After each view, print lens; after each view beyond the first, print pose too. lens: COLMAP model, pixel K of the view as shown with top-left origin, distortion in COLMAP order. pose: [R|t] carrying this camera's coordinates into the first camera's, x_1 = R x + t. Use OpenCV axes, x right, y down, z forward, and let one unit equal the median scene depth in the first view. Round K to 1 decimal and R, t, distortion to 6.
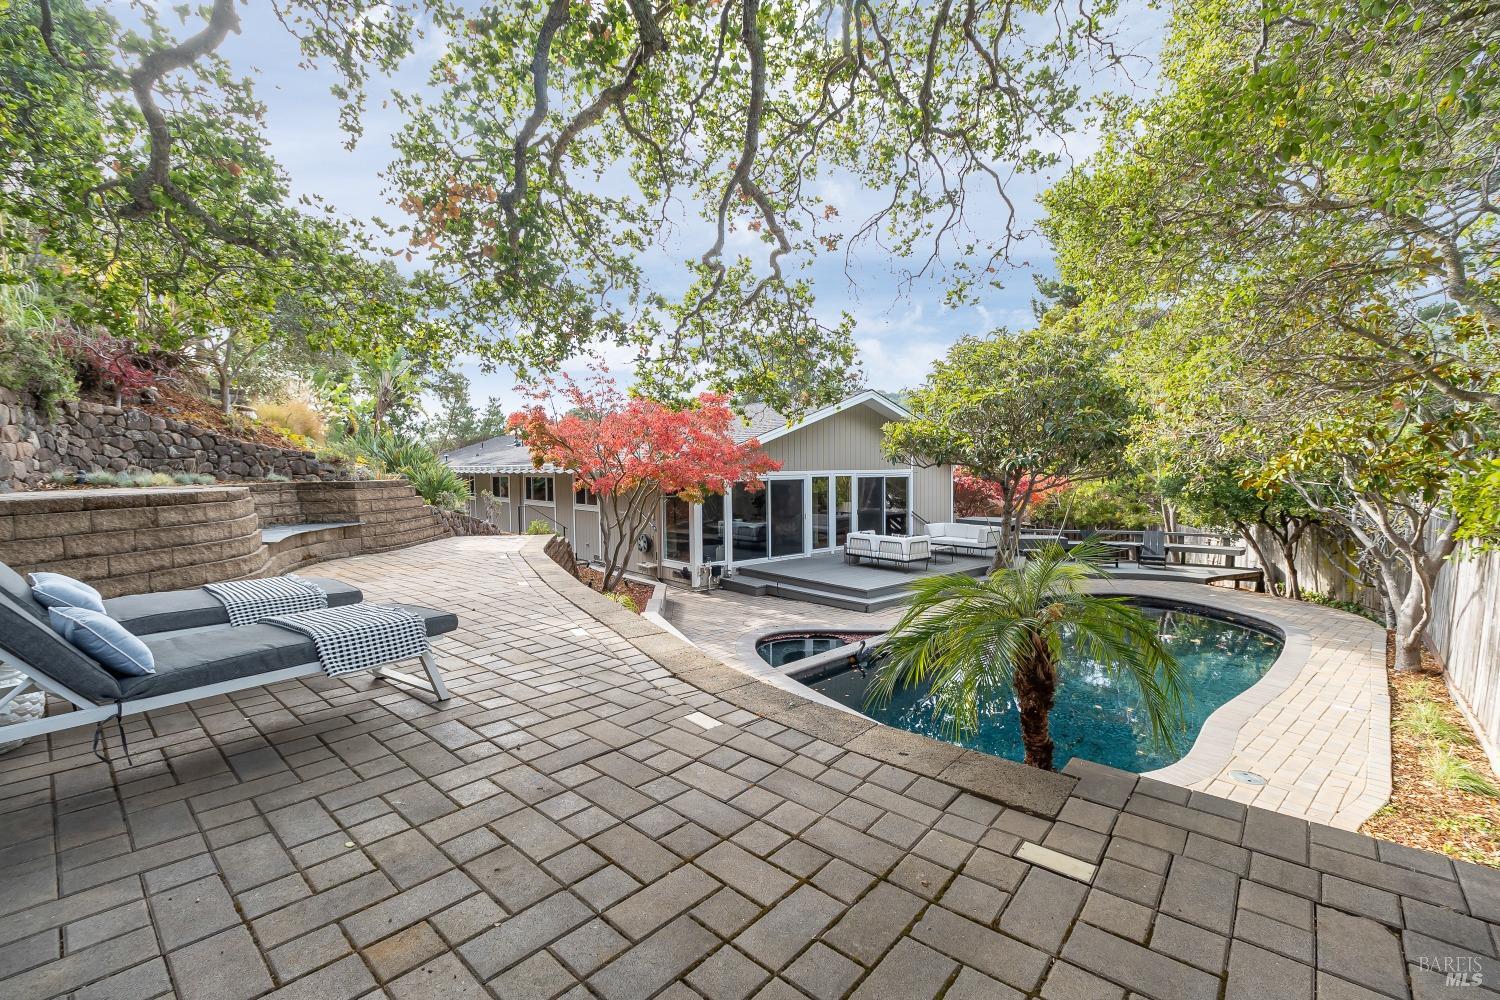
lens RADIAL K [[646.2, 0, 750.0], [0, 646.2, 500.0], [0, 0, 1]] dist [0.000529, -0.000030]
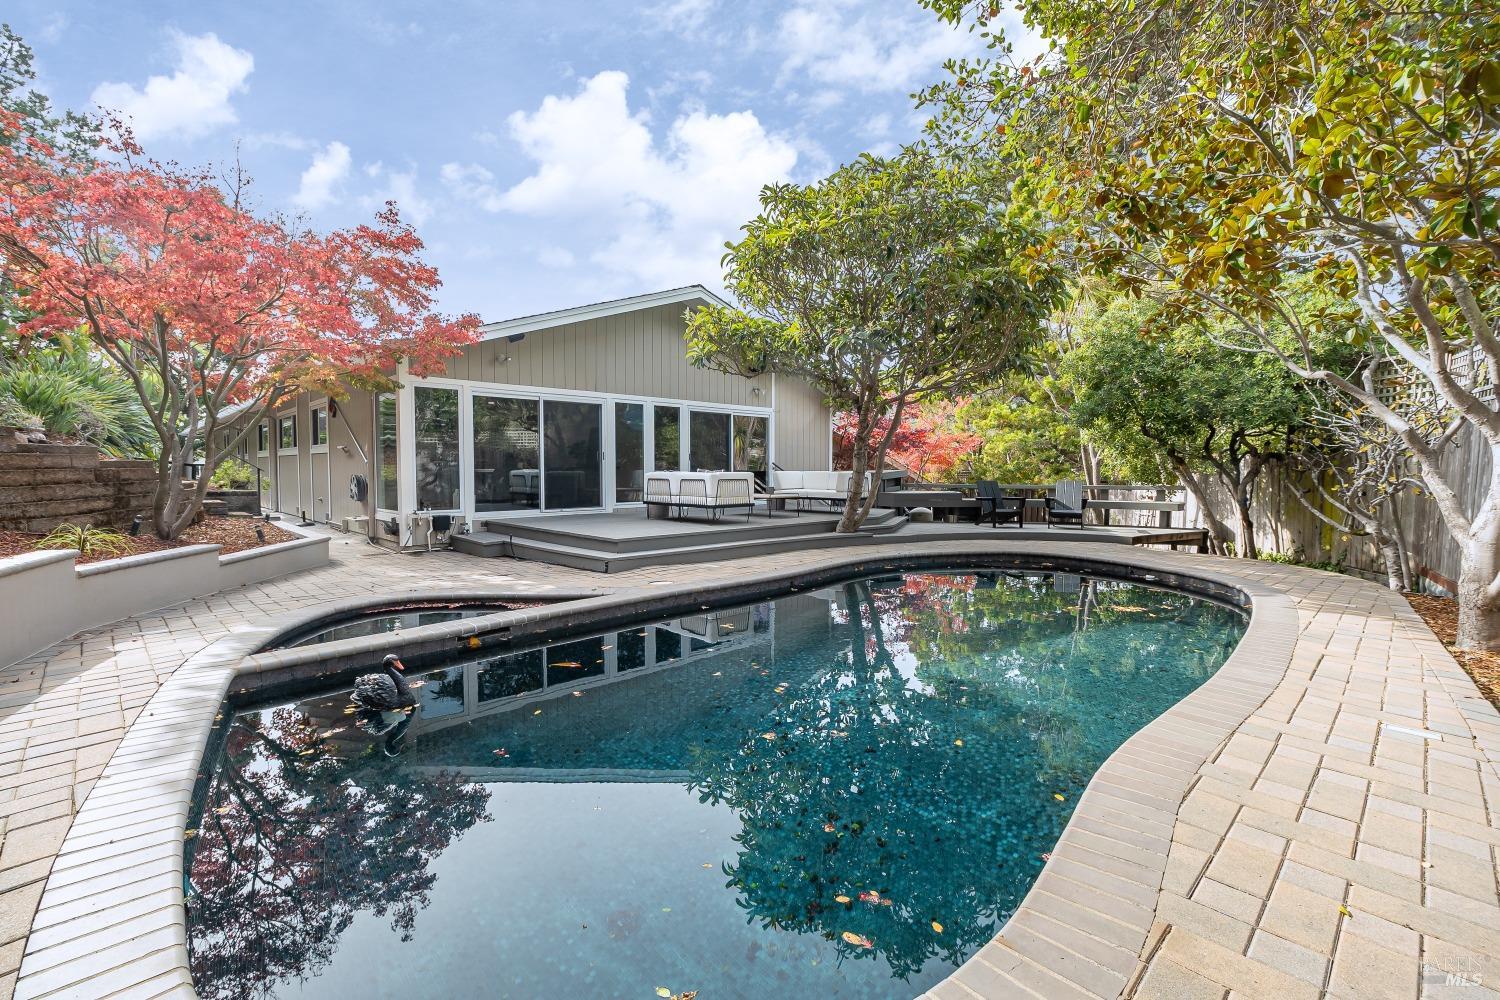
lens RADIAL K [[639.8, 0, 750.0], [0, 639.8, 500.0], [0, 0, 1]] dist [-0.000493, -0.000062]
pose [[0.998194, 0.003804, 0.059945, 0.225496], [-0.003490, 0.999980, -0.005353, 0.085068], [-0.059965, 0.005134, 0.998187, 0.298797]]
